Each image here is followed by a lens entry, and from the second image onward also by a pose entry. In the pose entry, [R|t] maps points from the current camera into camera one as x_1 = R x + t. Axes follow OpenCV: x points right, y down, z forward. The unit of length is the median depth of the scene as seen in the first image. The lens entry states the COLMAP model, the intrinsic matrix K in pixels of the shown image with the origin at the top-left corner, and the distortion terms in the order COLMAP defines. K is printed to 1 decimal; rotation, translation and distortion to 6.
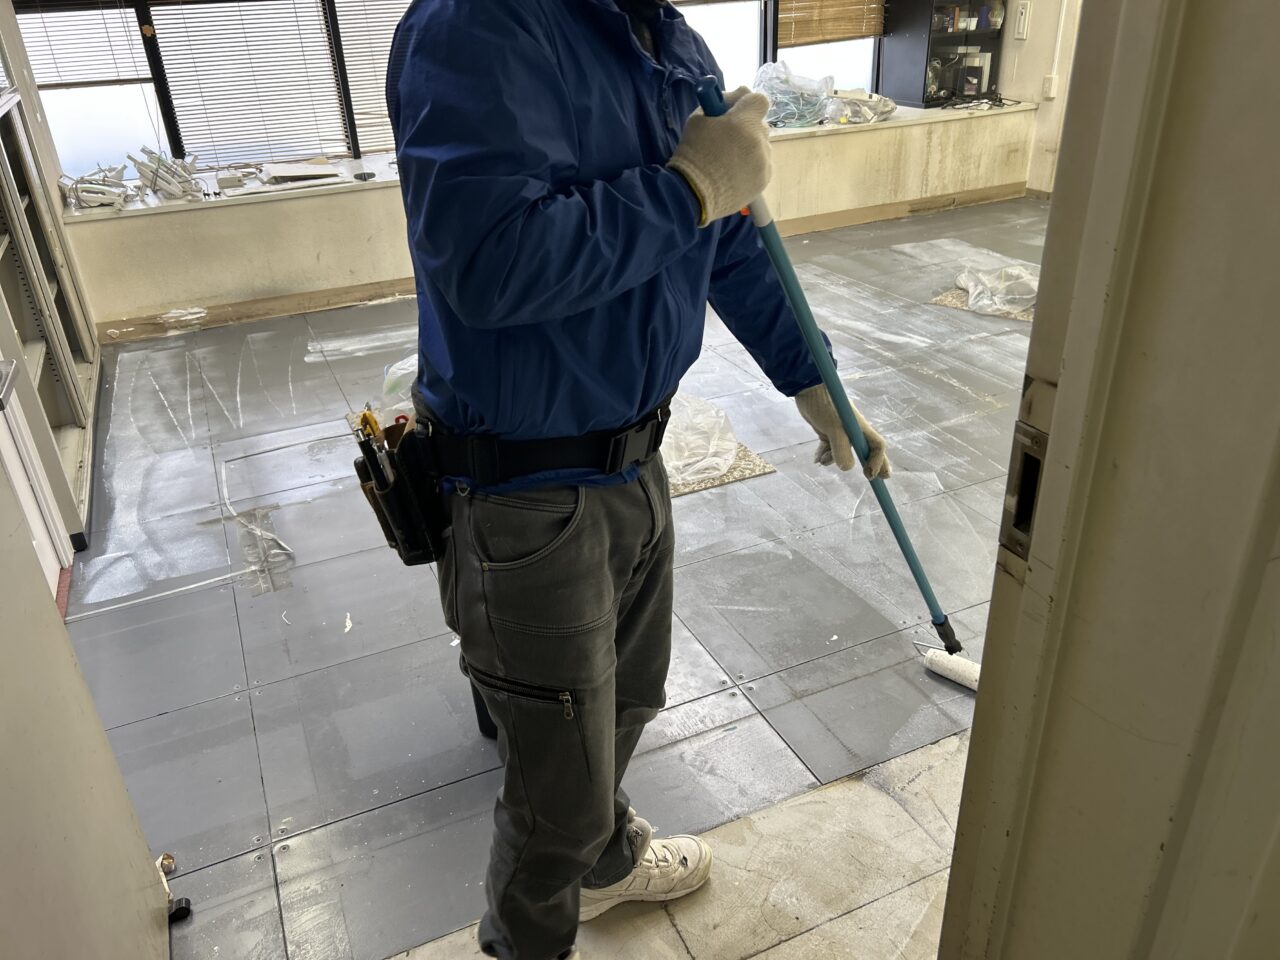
lens RADIAL K [[958.0, 0, 640.0], [0, 958.0, 480.0], [0, 0, 1]] dist [0.020312, -0.010771]
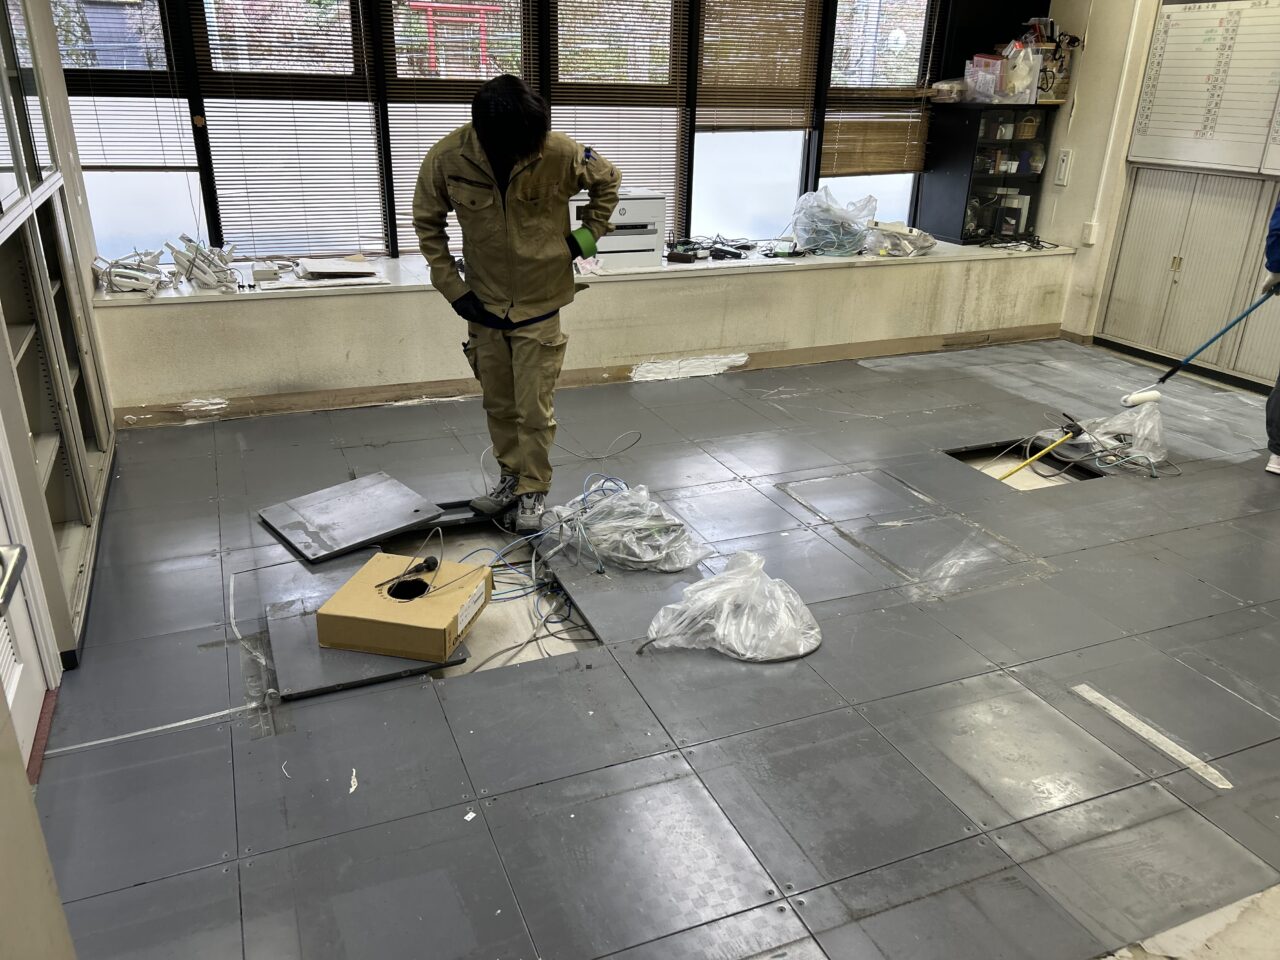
lens RADIAL K [[949.1, 0, 635.8], [0, 949.1, 483.9], [0, 0, 1]] dist [0.037921, -0.039142]
pose [[0.997536, 0.070116, -0.002275, -0.029078], [-0.070058, 0.993982, -0.084210, -0.038734], [-0.003644, 0.084162, 0.996445, 0.039468]]
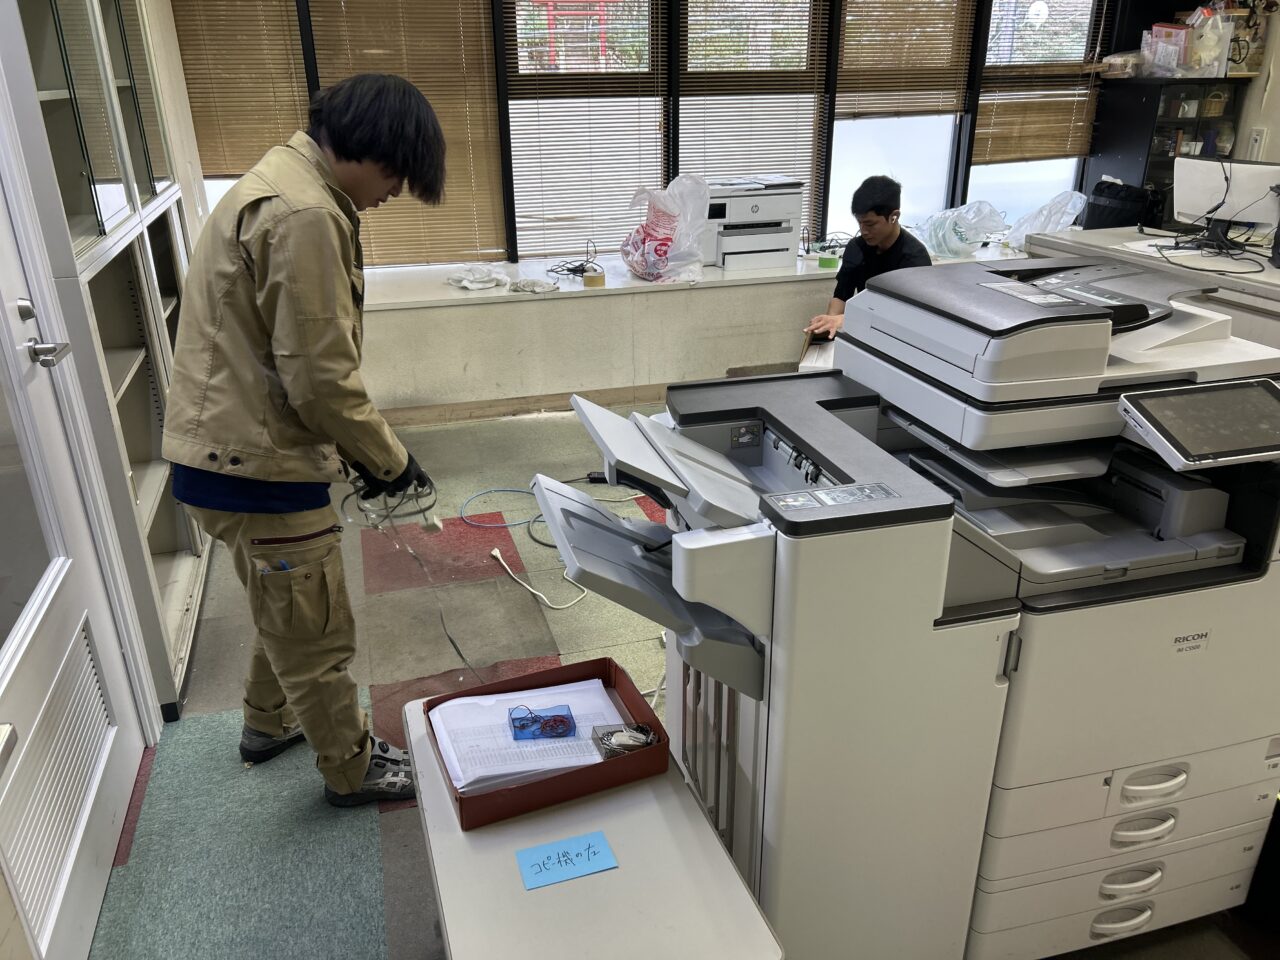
lens RADIAL K [[944.5, 0, 640.0], [0, 944.5, 480.0], [0, 0, 1]] dist [0.058386, -0.070123]
pose [[0.990137, 0.082521, -0.113223, -0.050532], [-0.090505, 0.993621, -0.067273, -0.073904], [0.106949, 0.076857, 0.991290, 0.106718]]
